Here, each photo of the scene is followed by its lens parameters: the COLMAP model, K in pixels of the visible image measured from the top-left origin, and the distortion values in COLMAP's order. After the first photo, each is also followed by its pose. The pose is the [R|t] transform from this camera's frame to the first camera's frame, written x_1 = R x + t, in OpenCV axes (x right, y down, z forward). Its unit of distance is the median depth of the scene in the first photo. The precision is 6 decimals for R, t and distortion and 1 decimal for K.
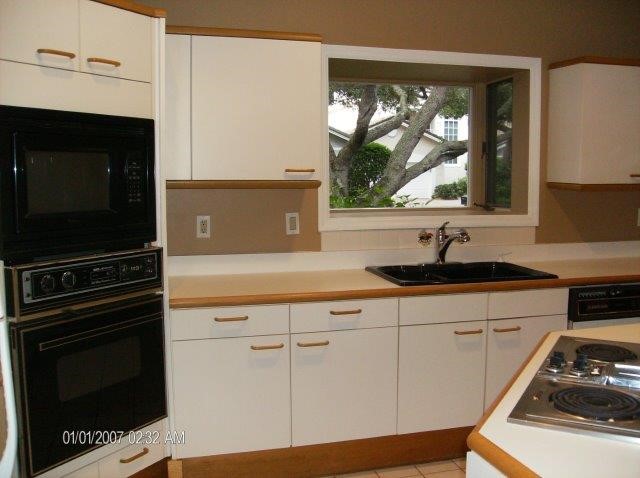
lens RADIAL K [[646.7, 0, 320.0], [0, 646.7, 239.0], [0, 0, 1]] dist [-0.134591, 0.129790]
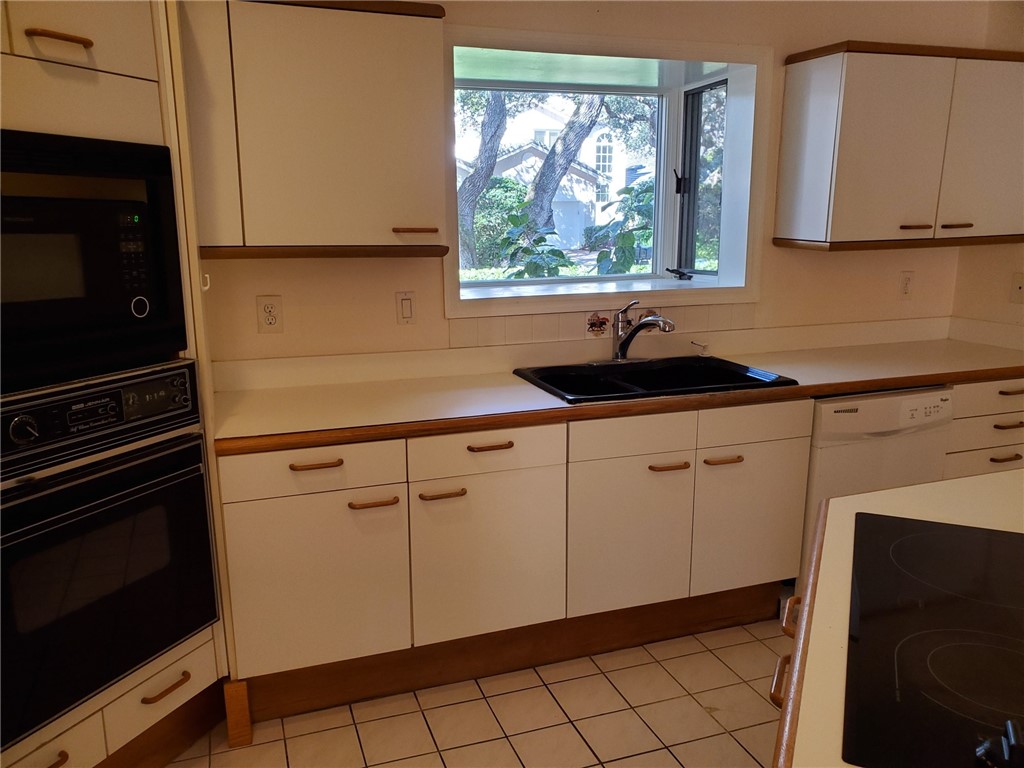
lens RADIAL K [[810.5, 0, 502.1], [0, 810.5, 398.0], [0, 0, 1]] dist [0.039214, -0.005167]
pose [[0.996649, -0.023687, 0.078289, -0.011912], [0.014197, 0.992718, 0.119624, -0.034287], [-0.080552, -0.118112, 0.989728, 0.157898]]
